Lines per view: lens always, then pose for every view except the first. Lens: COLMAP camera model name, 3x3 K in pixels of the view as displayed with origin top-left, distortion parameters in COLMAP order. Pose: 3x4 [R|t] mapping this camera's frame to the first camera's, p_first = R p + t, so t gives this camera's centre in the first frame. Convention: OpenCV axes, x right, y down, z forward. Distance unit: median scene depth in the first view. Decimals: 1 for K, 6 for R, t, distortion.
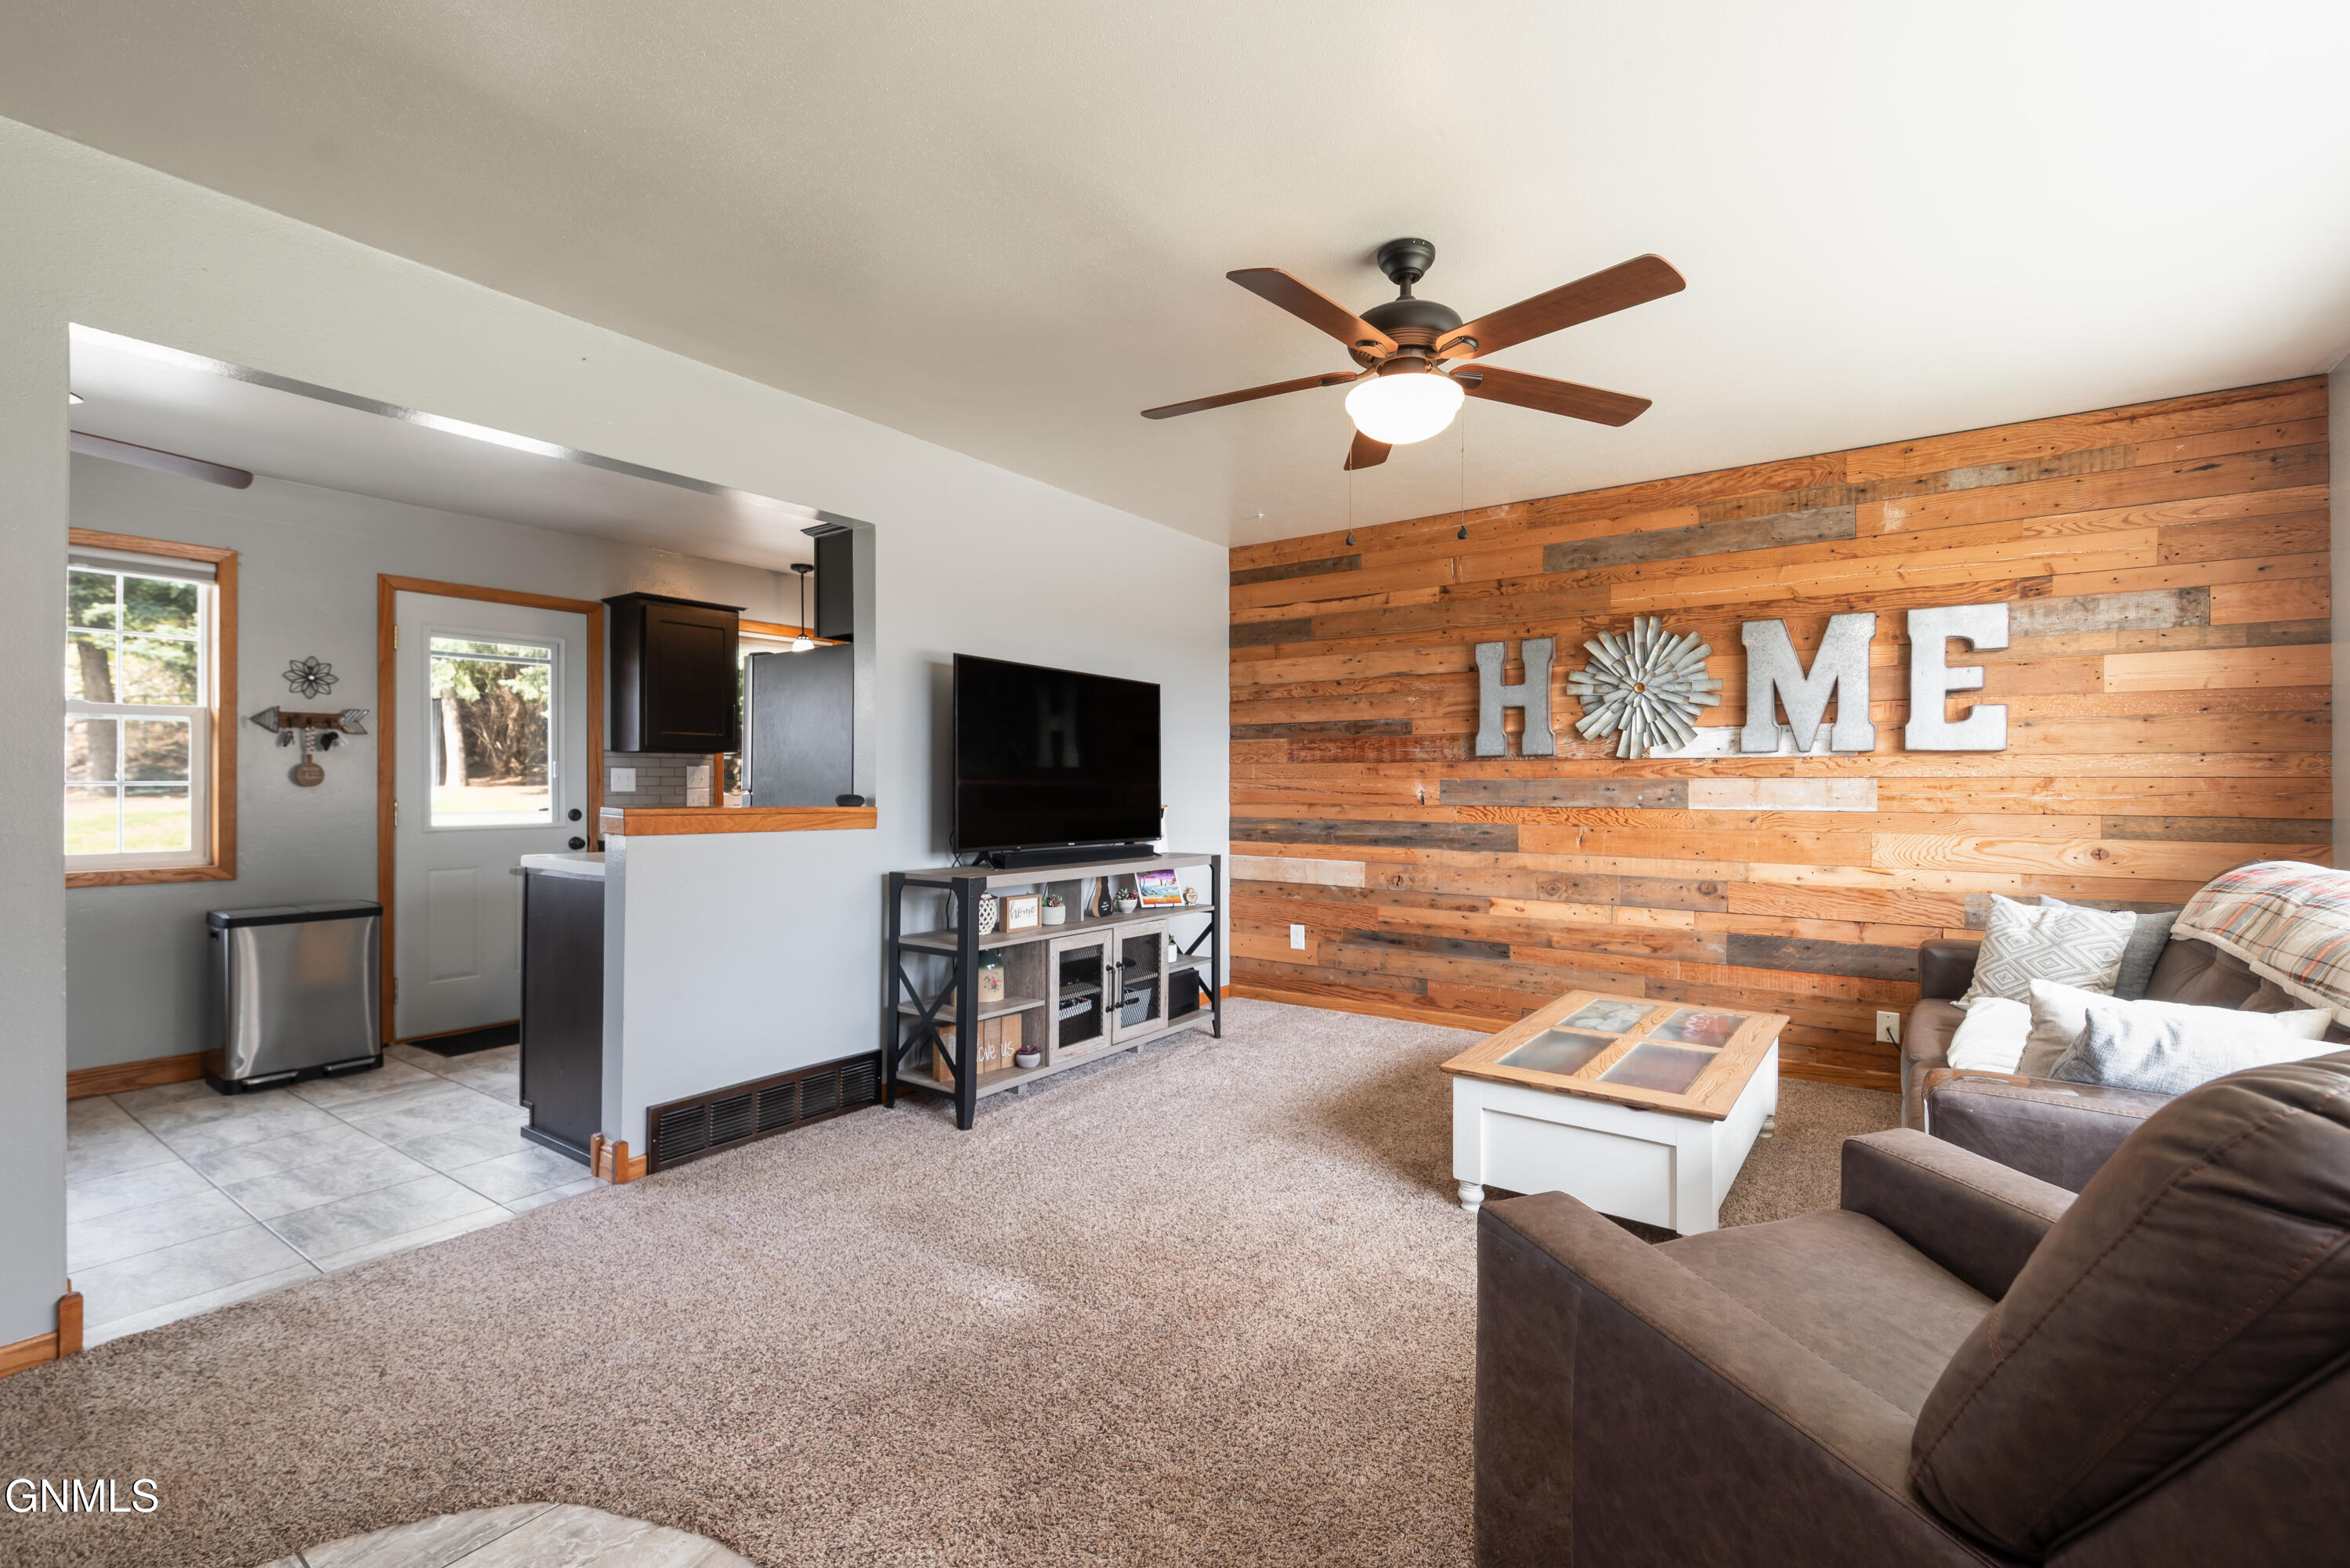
lens RADIAL K [[1012.0, 0, 1178.1], [0, 1012.0, 783.0], [0, 0, 1]] dist [-0.001762, 0.000900]
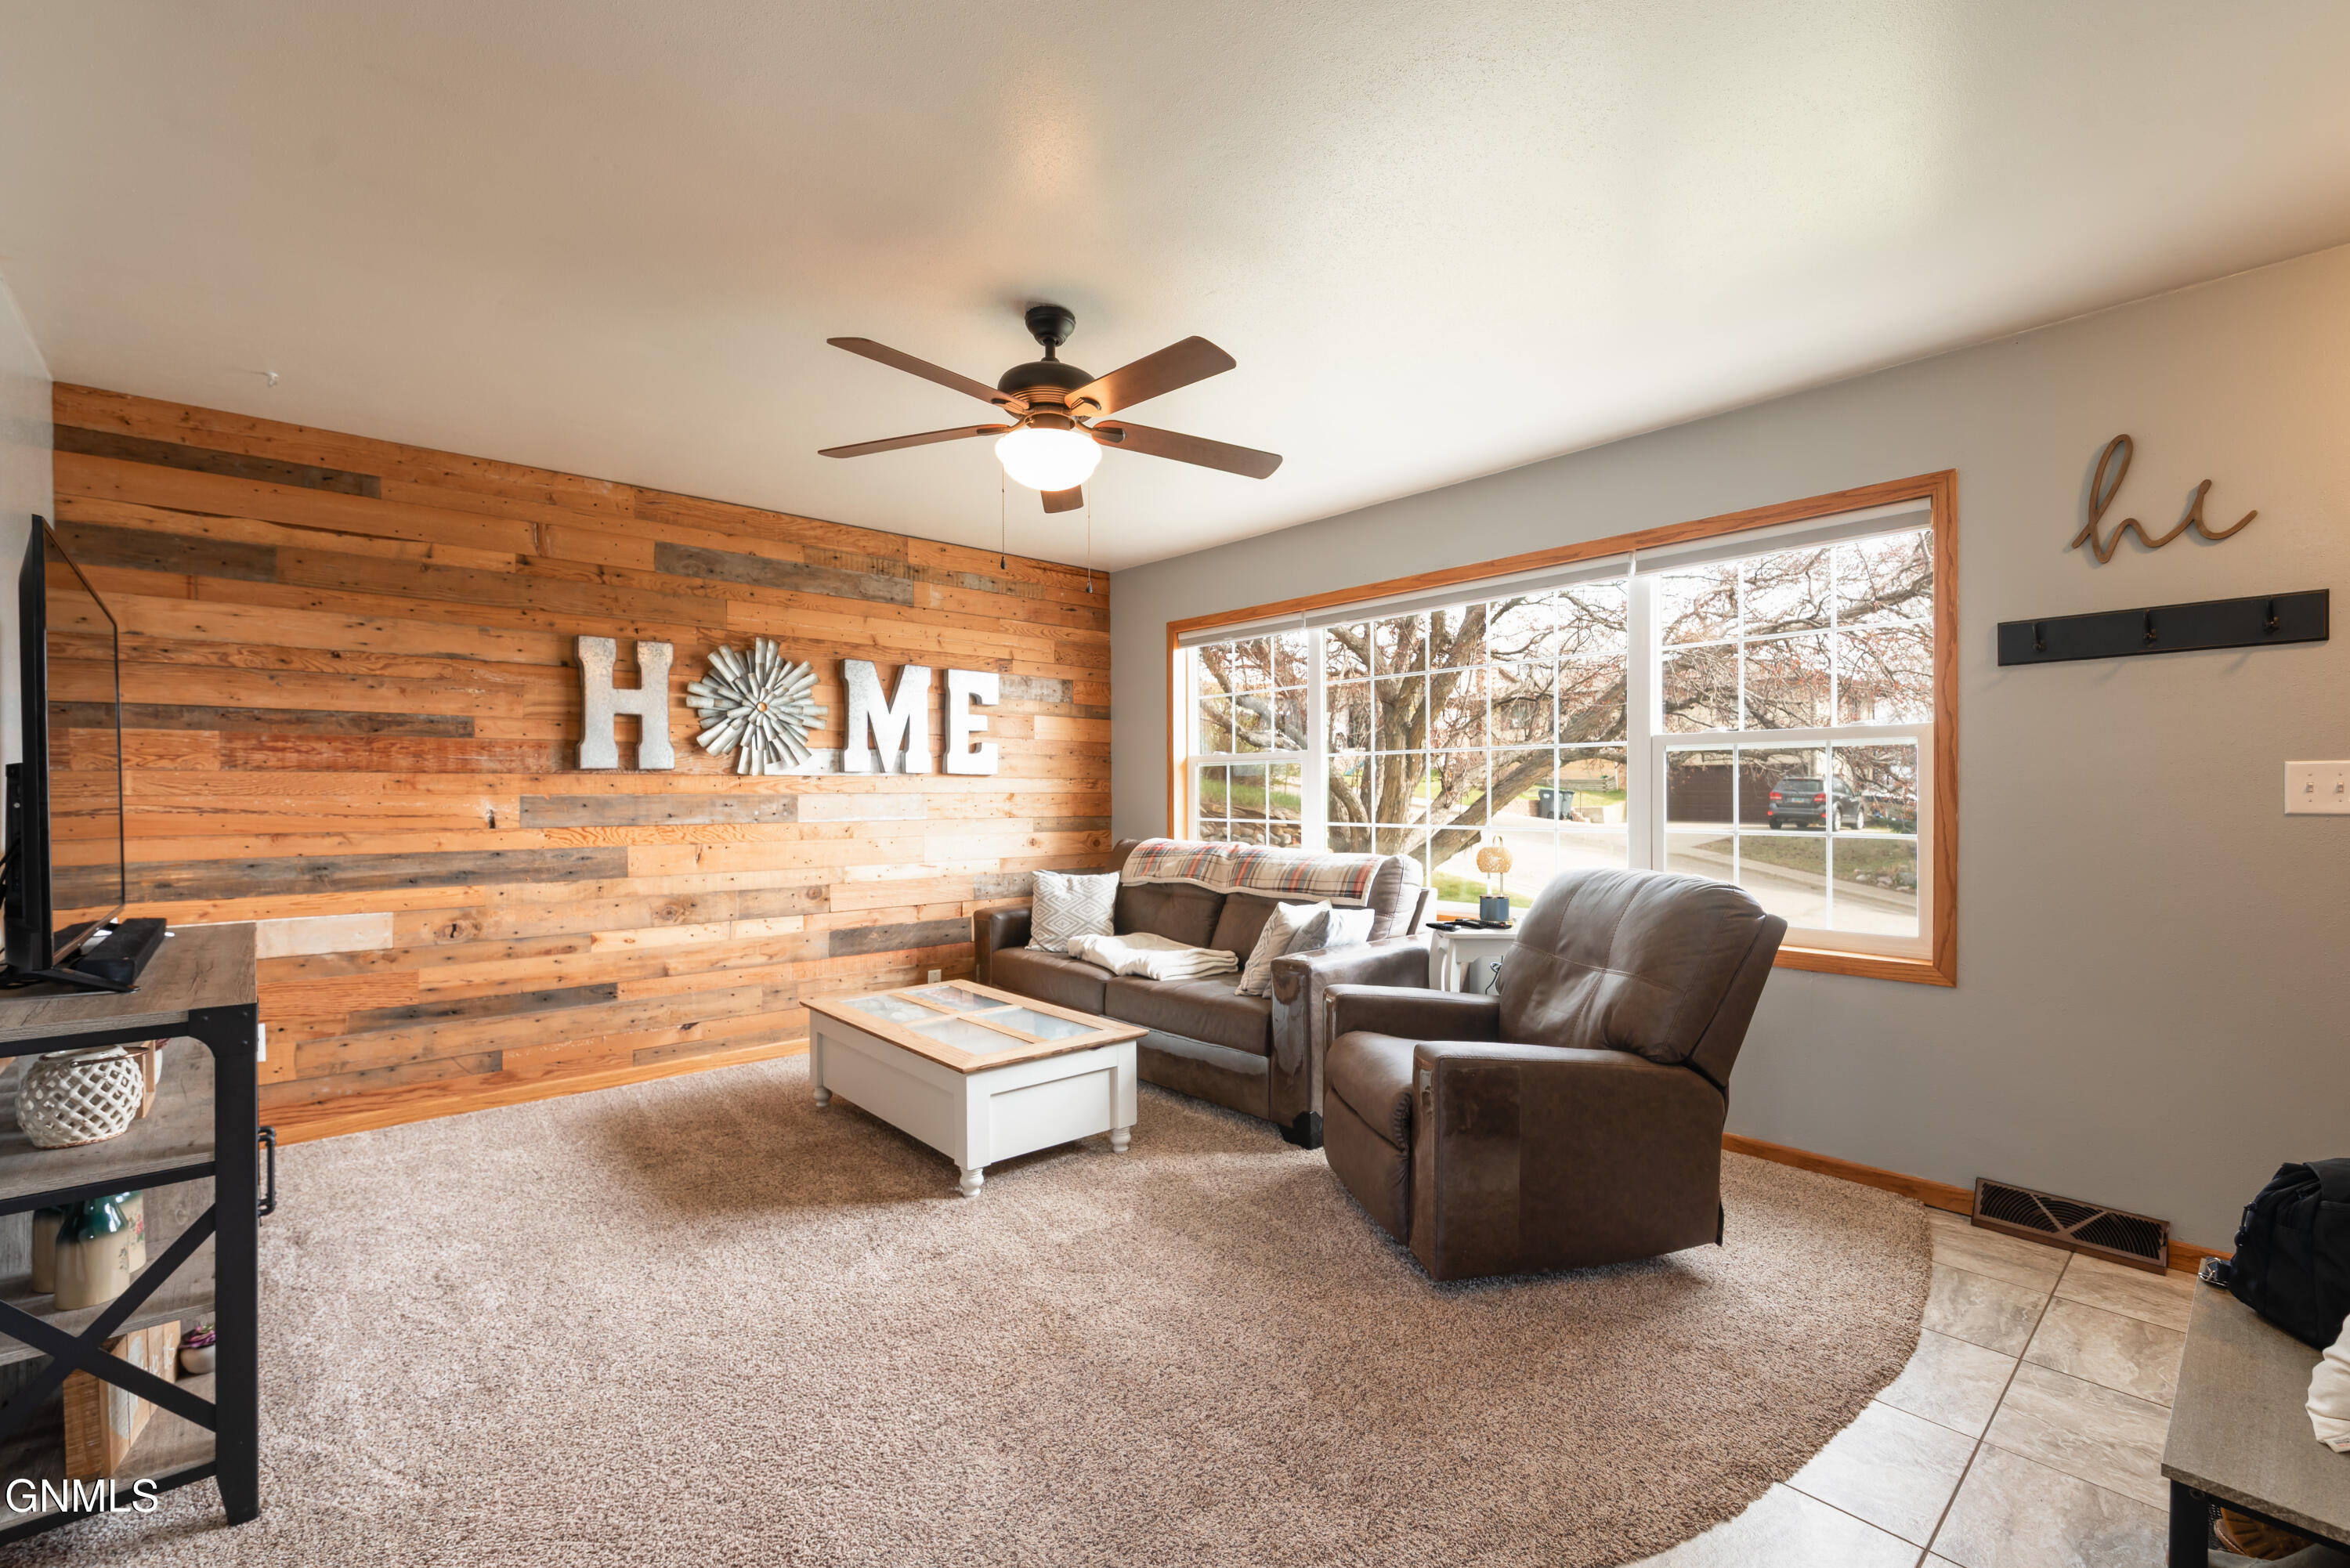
lens RADIAL K [[1012.0, 0, 1188.9], [0, 1012.0, 796.8], [0, 0, 1]] dist [-0.001762, 0.000900]
pose [[0.205715, -0.005205, 0.978598, -0.442285], [0.004211, 0.999981, 0.004433, -0.004413], [-0.978603, 0.003209, 0.205733, 0.338229]]
